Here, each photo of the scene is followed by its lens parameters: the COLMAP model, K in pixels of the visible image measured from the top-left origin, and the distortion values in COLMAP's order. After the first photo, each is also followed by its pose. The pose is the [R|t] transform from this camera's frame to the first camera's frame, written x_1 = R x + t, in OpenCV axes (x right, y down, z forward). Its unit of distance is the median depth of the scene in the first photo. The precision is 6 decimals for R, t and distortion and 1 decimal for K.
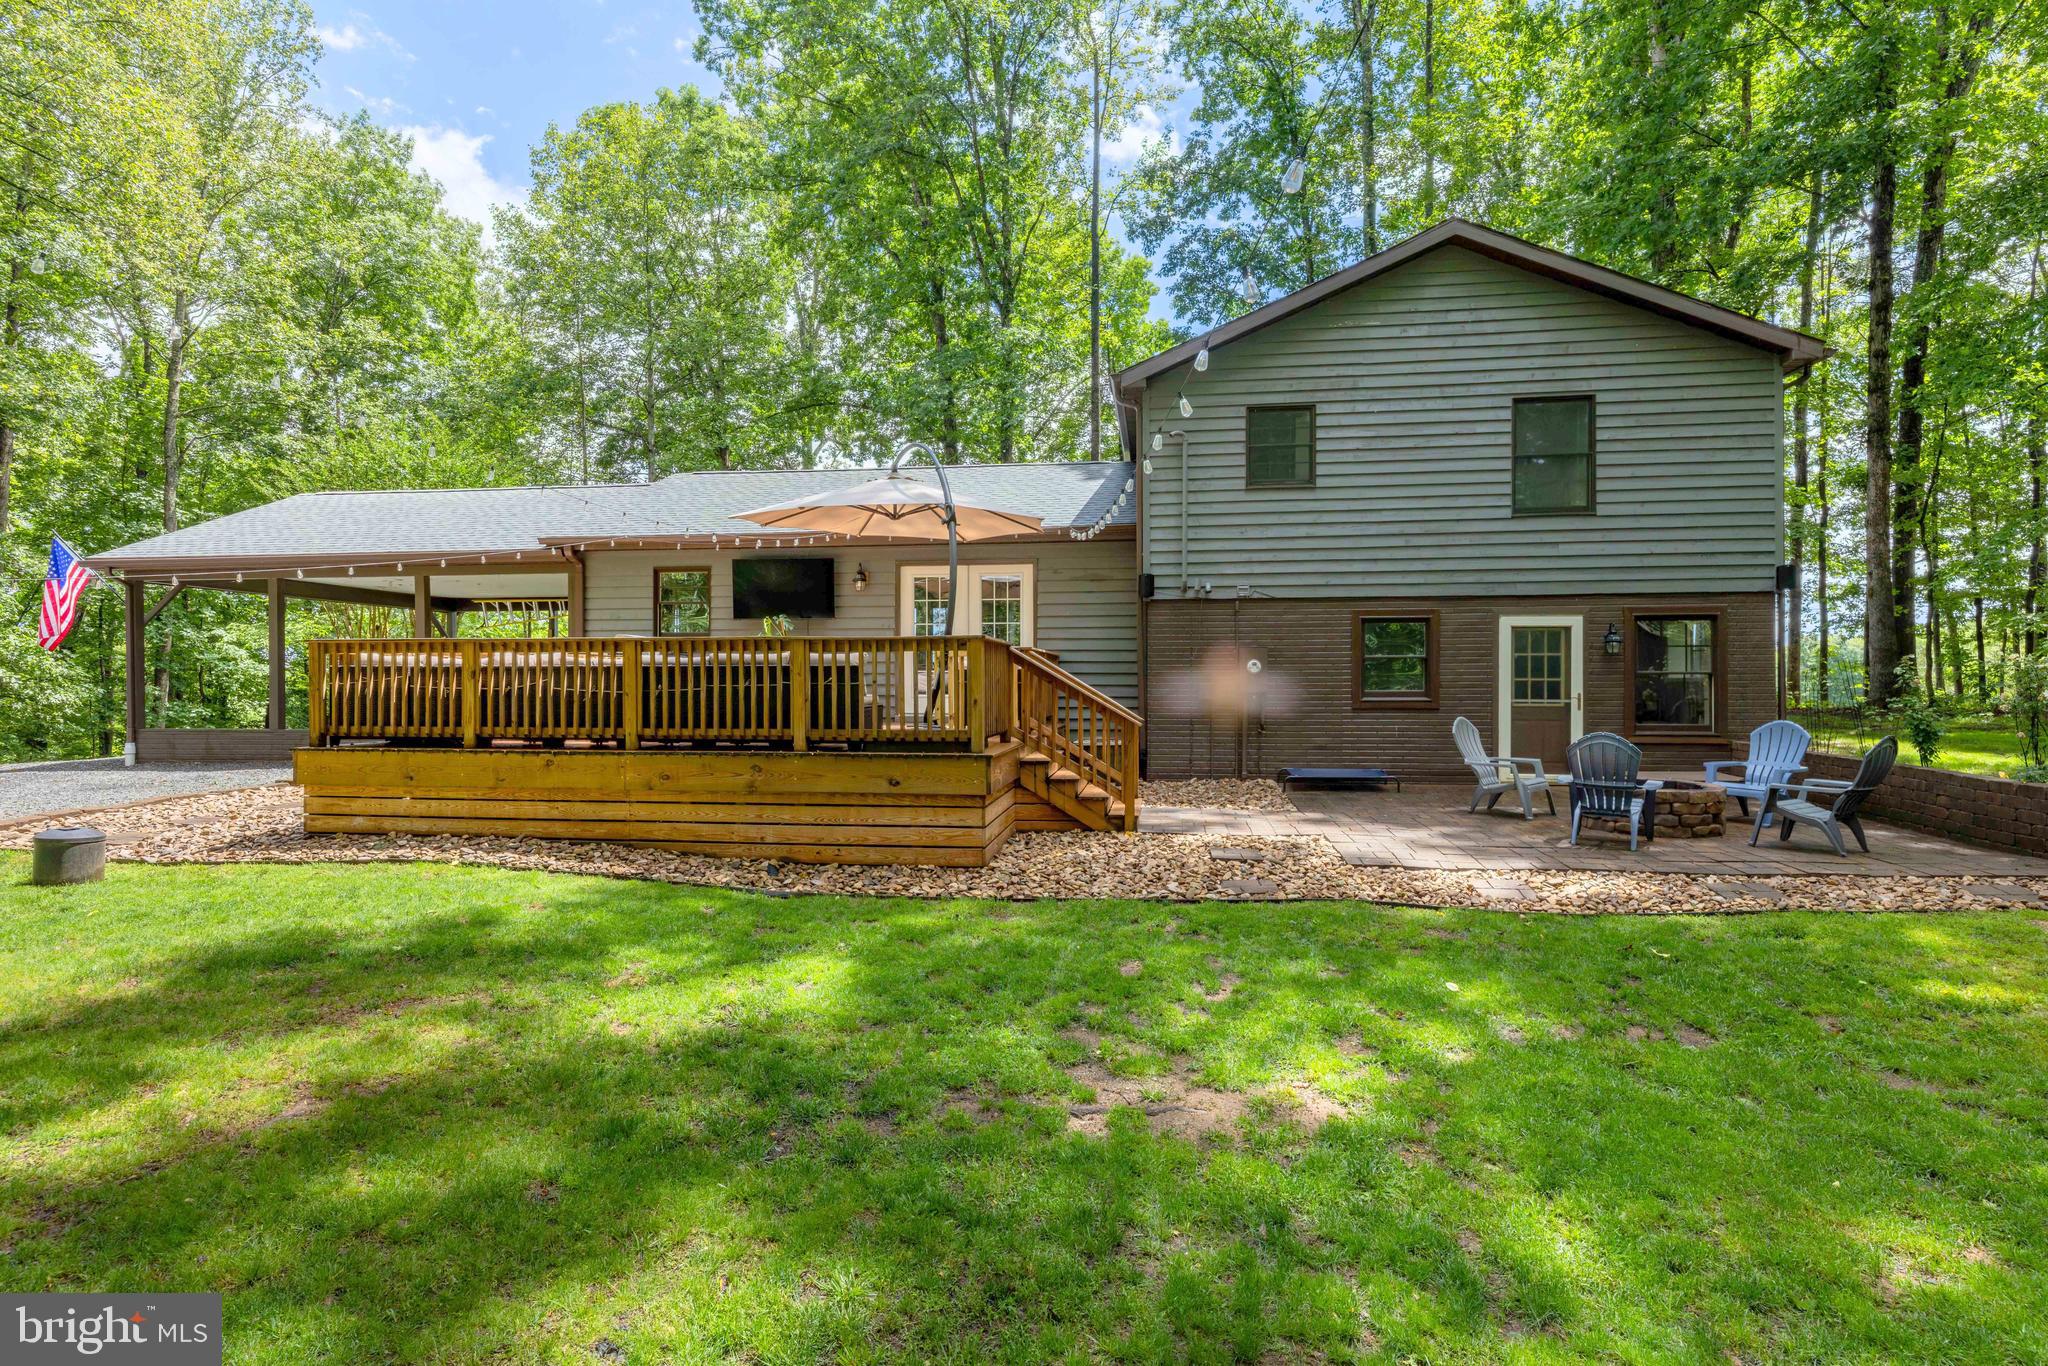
lens RADIAL K [[1059.2, 0, 1032.5], [0, 1059.2, 680.5], [0, 0, 1]] dist [-0.000110, 0.001214]
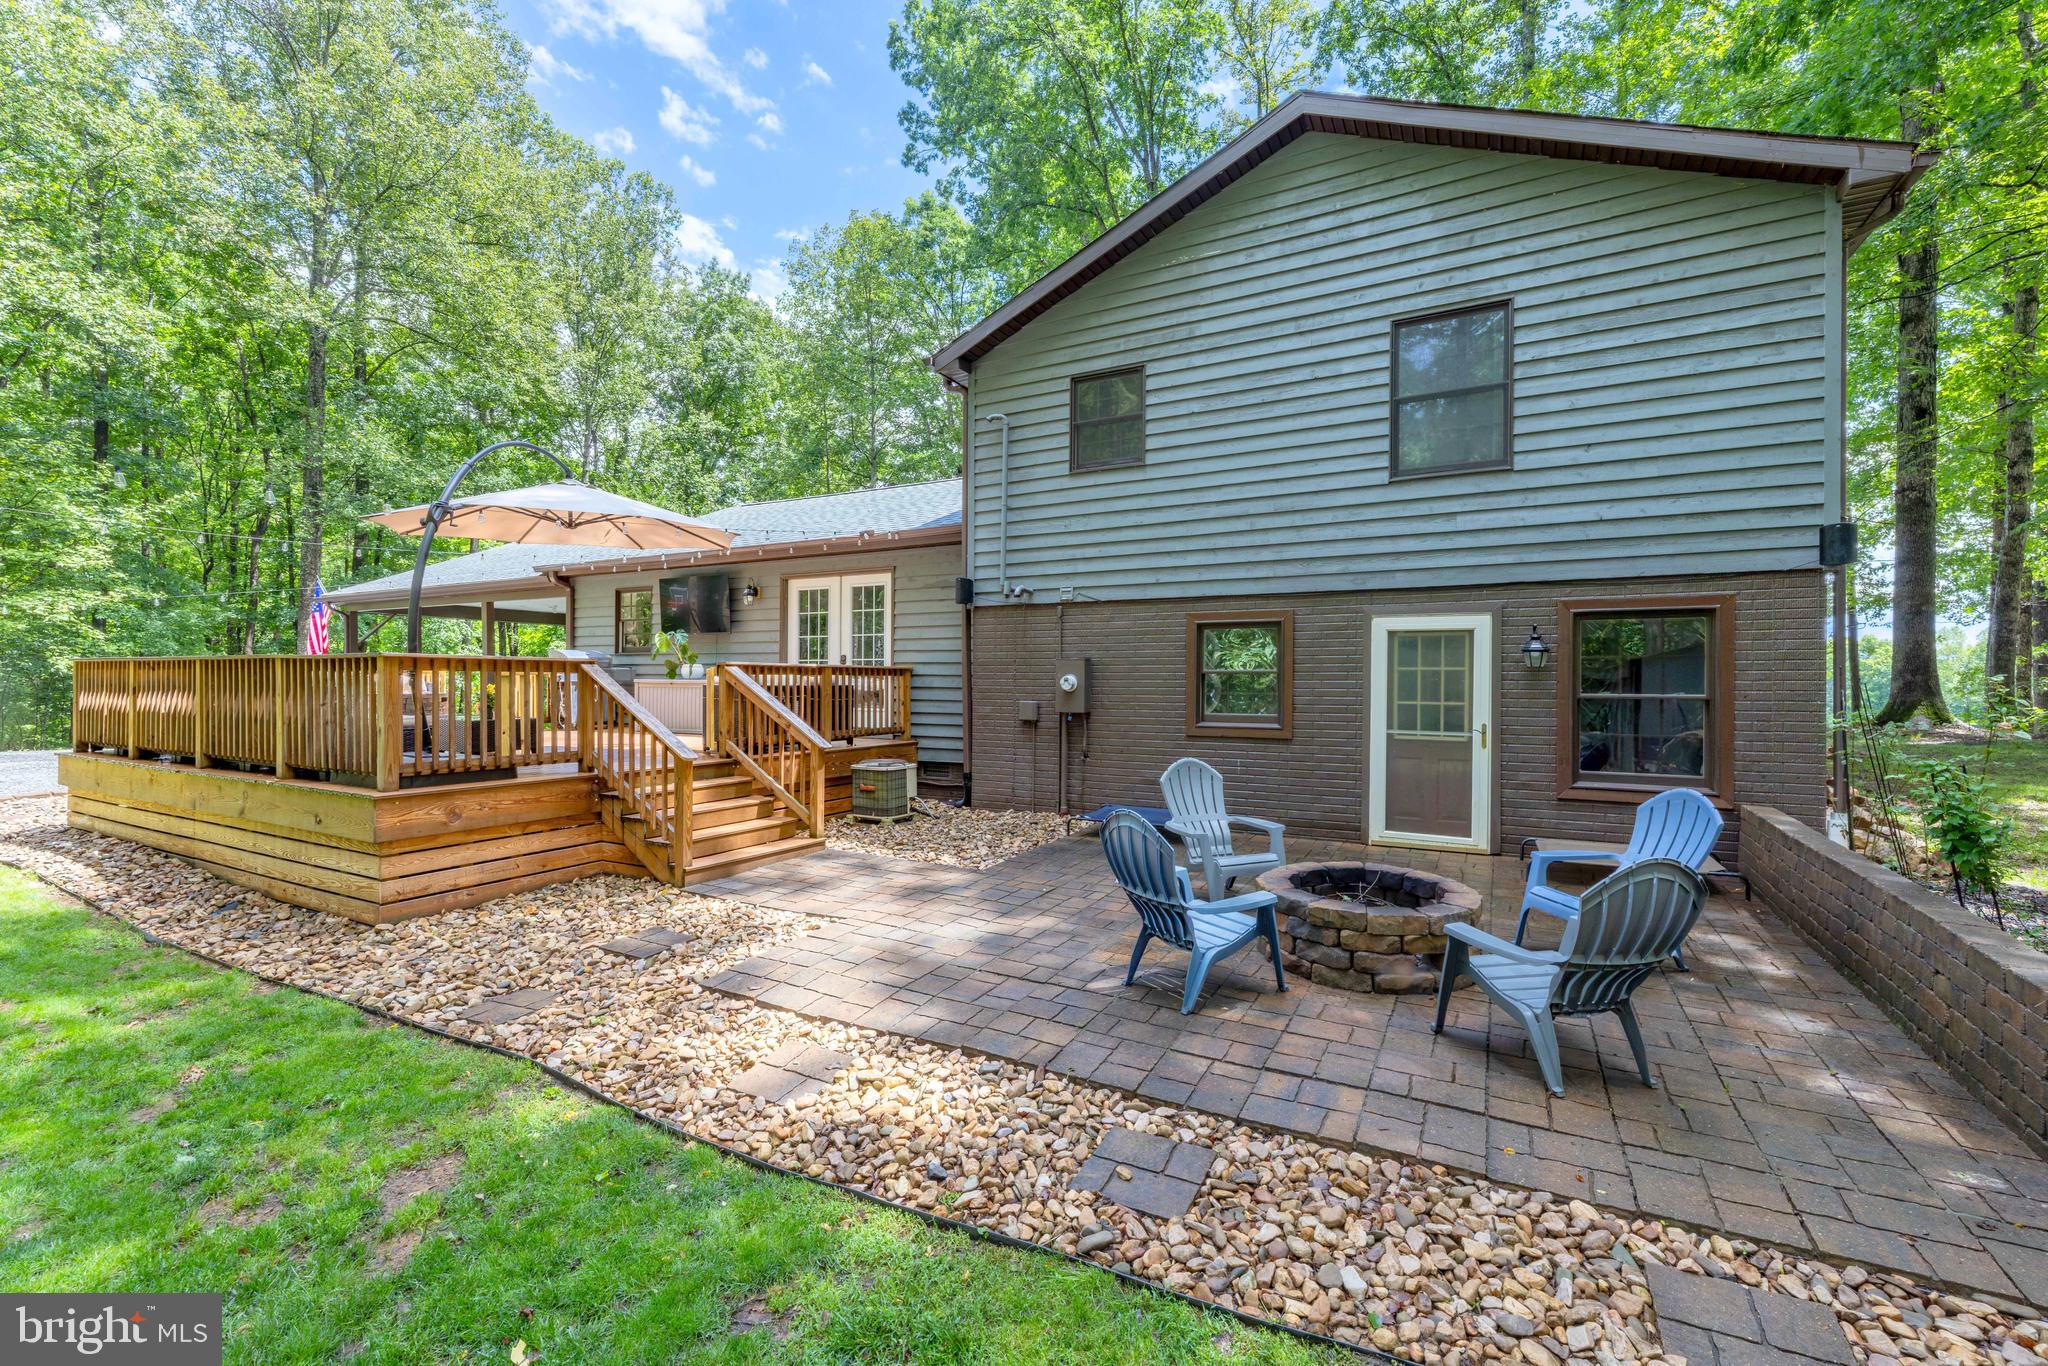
lens RADIAL K [[872.9, 0, 1012.8], [0, 872.9, 682.9], [0, 0, 1]] dist [-0.000062, 0.000700]
pose [[0.932551, 0.007175, -0.360966, 0.414301], [-0.006251, 0.999974, 0.003727, -0.014904], [0.360984, -0.001220, 0.932571, 0.327834]]
